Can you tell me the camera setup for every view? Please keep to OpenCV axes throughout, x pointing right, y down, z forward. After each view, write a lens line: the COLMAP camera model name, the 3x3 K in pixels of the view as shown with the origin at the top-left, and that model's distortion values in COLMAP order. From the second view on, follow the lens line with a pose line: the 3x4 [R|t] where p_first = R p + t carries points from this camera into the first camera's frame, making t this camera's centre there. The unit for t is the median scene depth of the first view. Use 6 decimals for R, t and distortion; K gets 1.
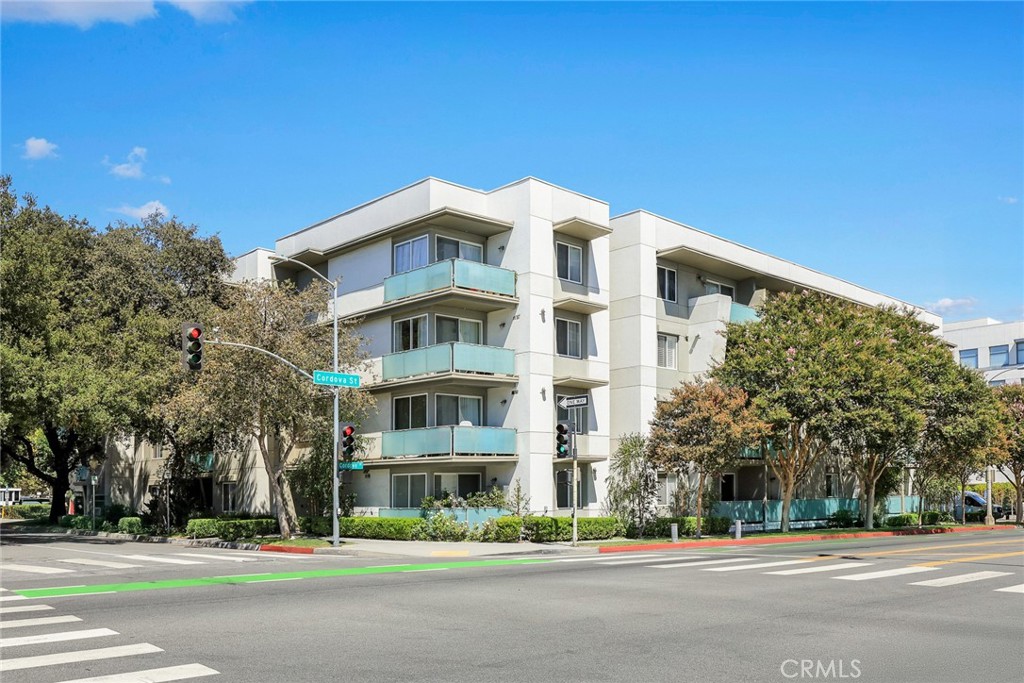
lens RADIAL K [[935.7, 0, 512.0], [0, 935.7, 341.5], [0, 0, 1]] dist [-0.002121, 0.000294]
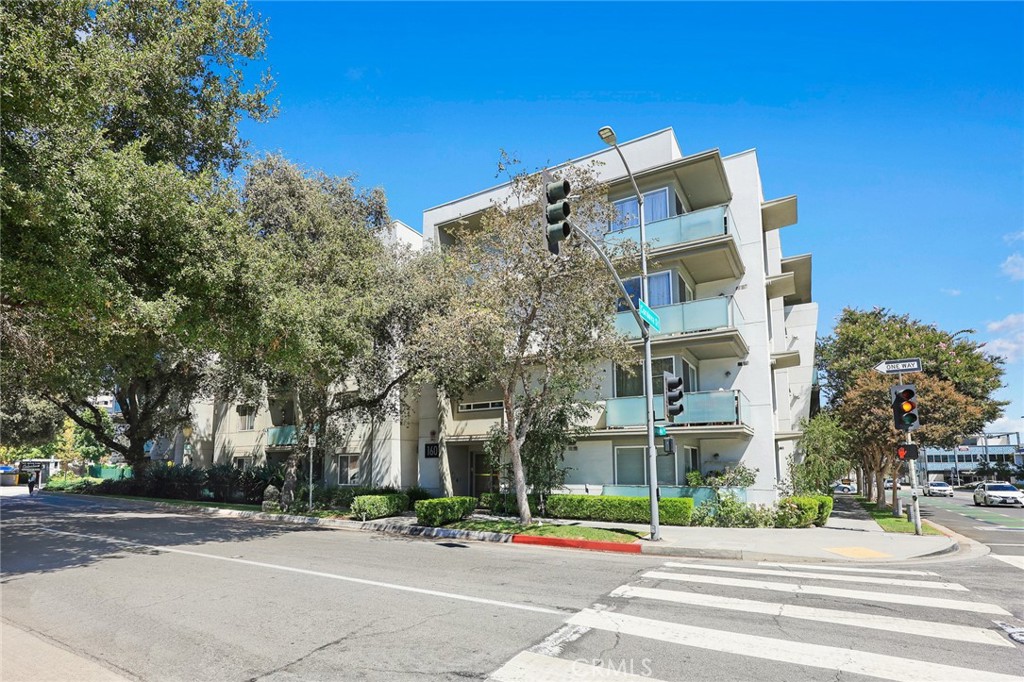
lens RADIAL K [[502.8, 0, 509.6], [0, 502.8, 371.2], [0, 0, 1]] dist [0.001390, 0.000093]
pose [[0.962004, 0.066114, 0.264909, -0.357265], [-0.056664, 0.997460, -0.043166, 0.096671], [-0.267090, 0.026515, 0.963307, 0.564725]]
